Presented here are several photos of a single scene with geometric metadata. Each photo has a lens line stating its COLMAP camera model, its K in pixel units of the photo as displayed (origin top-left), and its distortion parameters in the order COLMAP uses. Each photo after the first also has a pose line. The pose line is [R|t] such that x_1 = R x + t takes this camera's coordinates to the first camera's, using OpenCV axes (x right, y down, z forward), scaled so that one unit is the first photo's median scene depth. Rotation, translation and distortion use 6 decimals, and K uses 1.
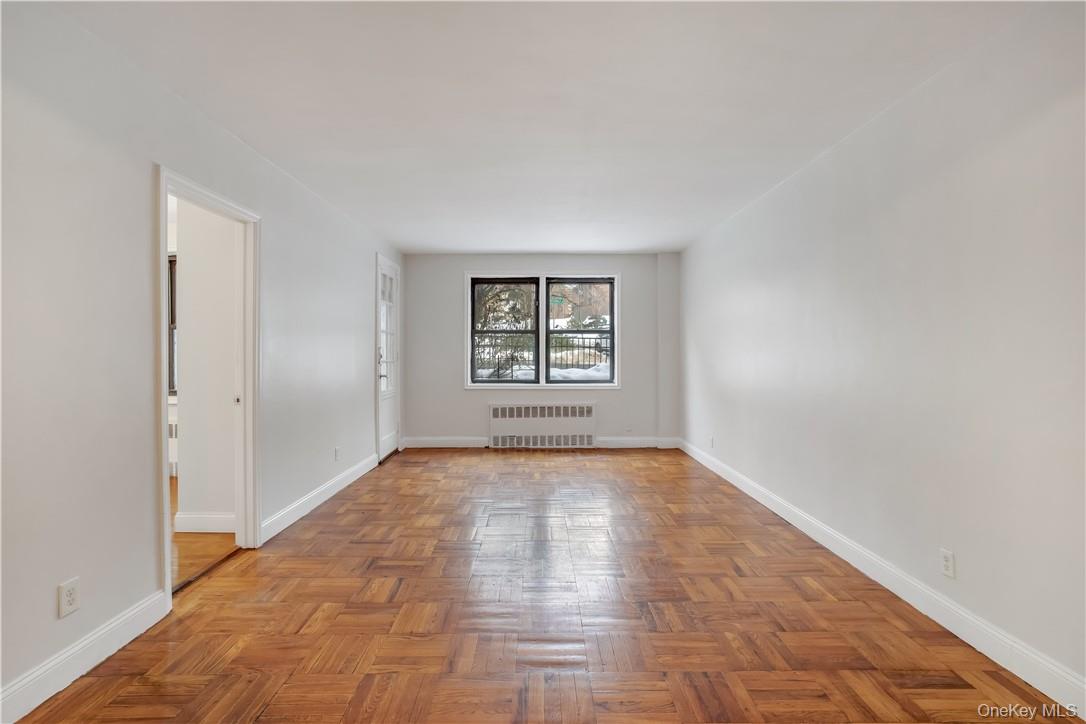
lens RADIAL K [[530.2, 0, 542.8], [0, 530.2, 356.3], [0, 0, 1]] dist [-0.078650, 0.049774]
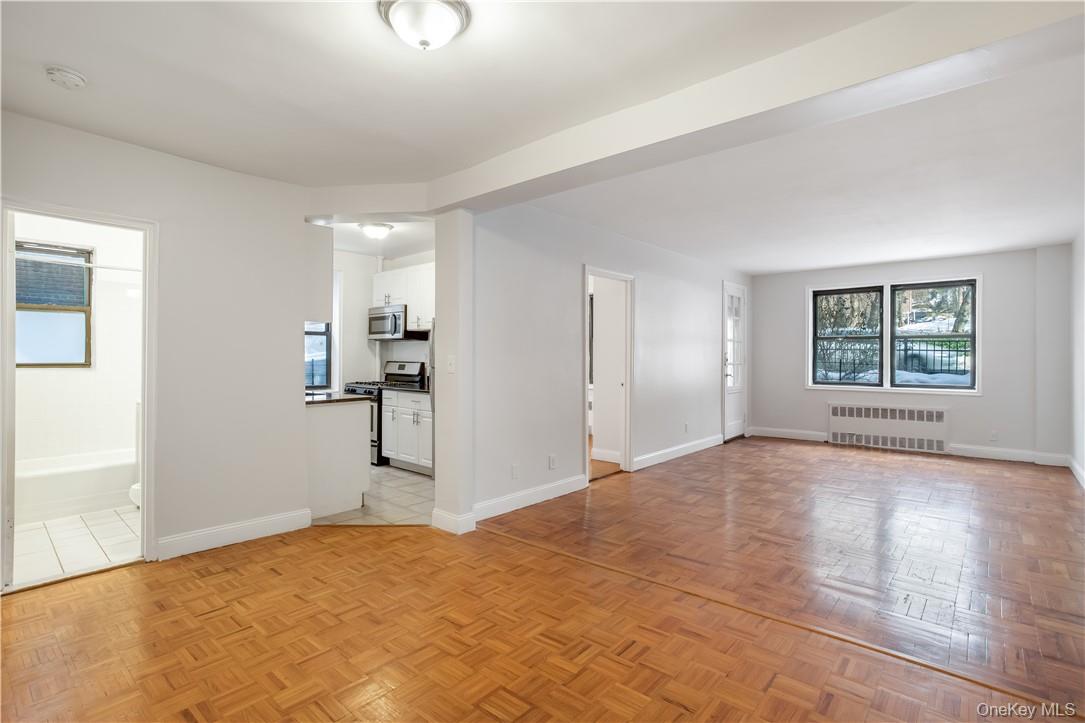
lens RADIAL K [[525.0, 0, 541.3], [0, 525.0, 355.9], [0, 0, 1]] dist [-0.048622, 0.030518]
pose [[0.751371, 0.002087, -0.659877, 0.169867], [-0.007190, 0.999962, -0.005025, 0.000398], [0.659841, 0.008520, 0.751357, -0.230441]]
